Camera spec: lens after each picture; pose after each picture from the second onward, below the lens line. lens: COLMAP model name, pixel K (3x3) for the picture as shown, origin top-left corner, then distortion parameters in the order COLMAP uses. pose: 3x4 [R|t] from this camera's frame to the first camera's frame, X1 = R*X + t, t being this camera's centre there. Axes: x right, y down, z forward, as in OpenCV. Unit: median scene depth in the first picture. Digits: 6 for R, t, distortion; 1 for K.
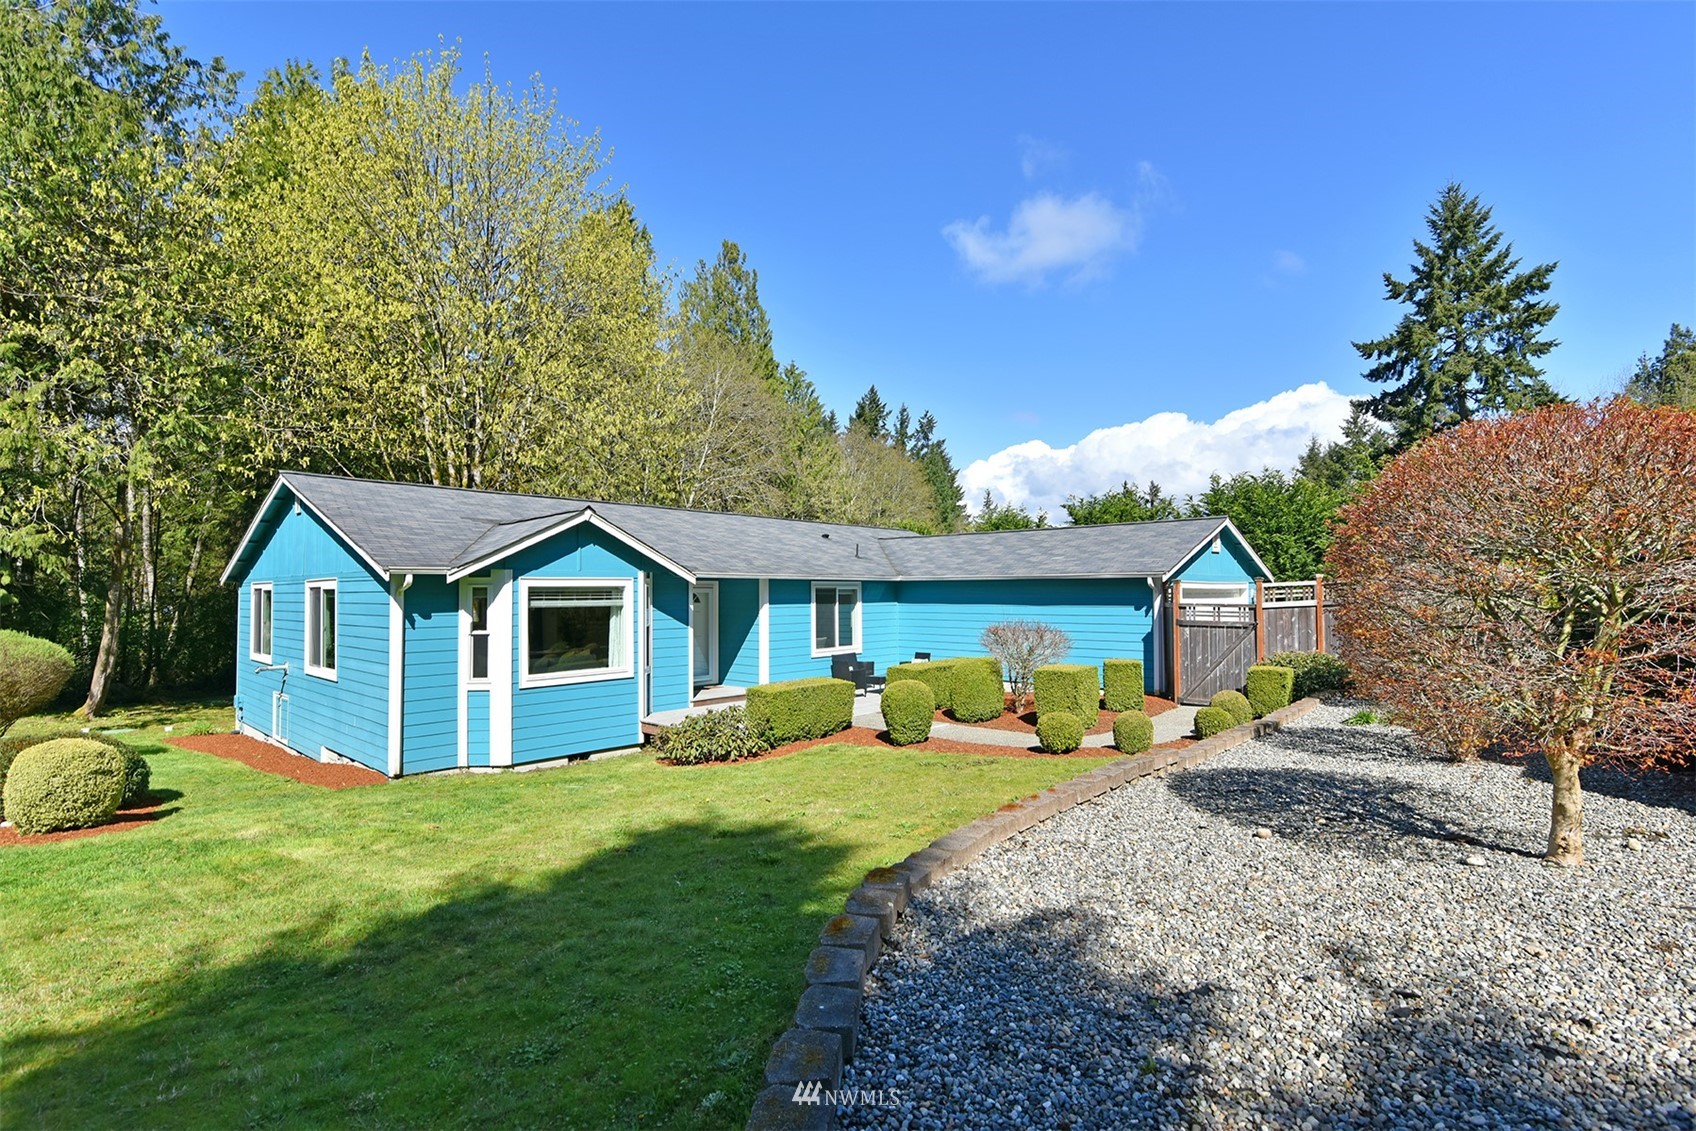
lens RADIAL K [[836.0, 0, 848.0], [0, 836.0, 565.5], [0, 0, 1]] dist [-0.017608, -0.000004]
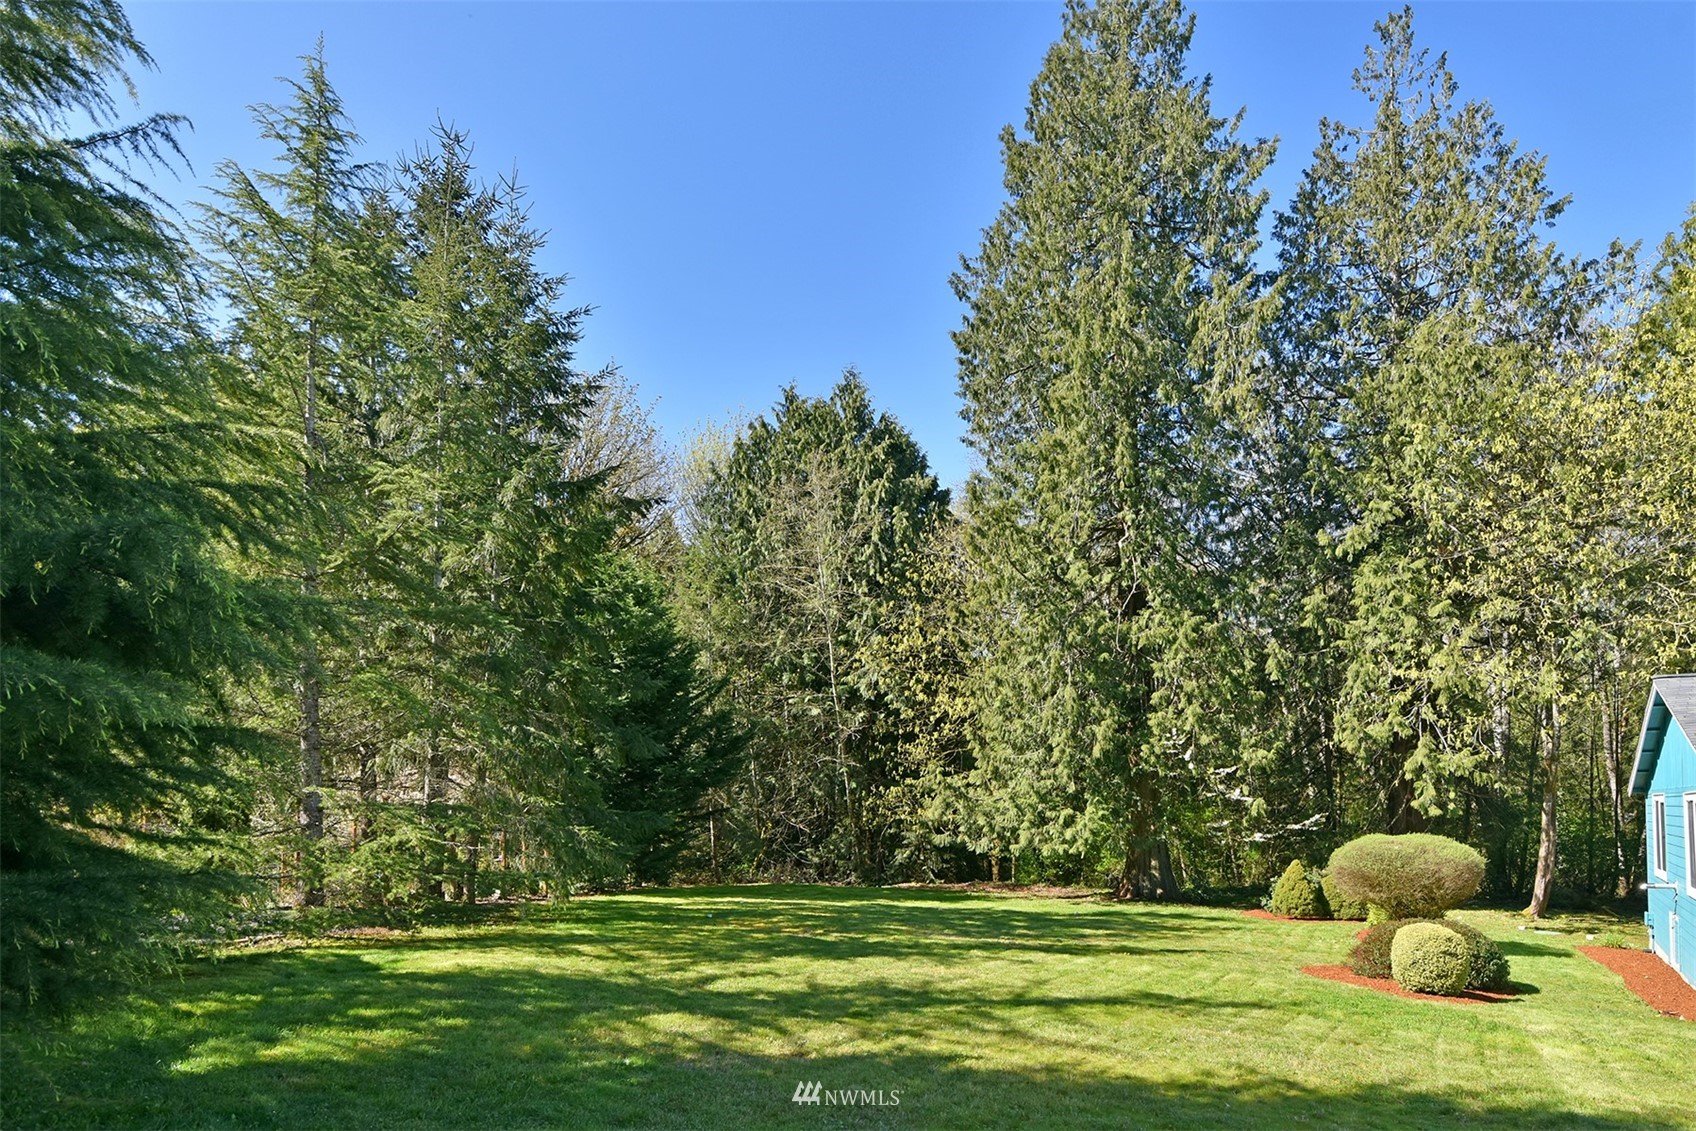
lens RADIAL K [[836.0, 0, 848.0], [0, 836.0, 565.5], [0, 0, 1]] dist [-0.017608, -0.000004]
pose [[0.053394, -0.267785, -0.961998, 0.256367], [0.034743, 0.963287, -0.266216, -0.015604], [0.997969, -0.019209, 0.060737, -0.014843]]
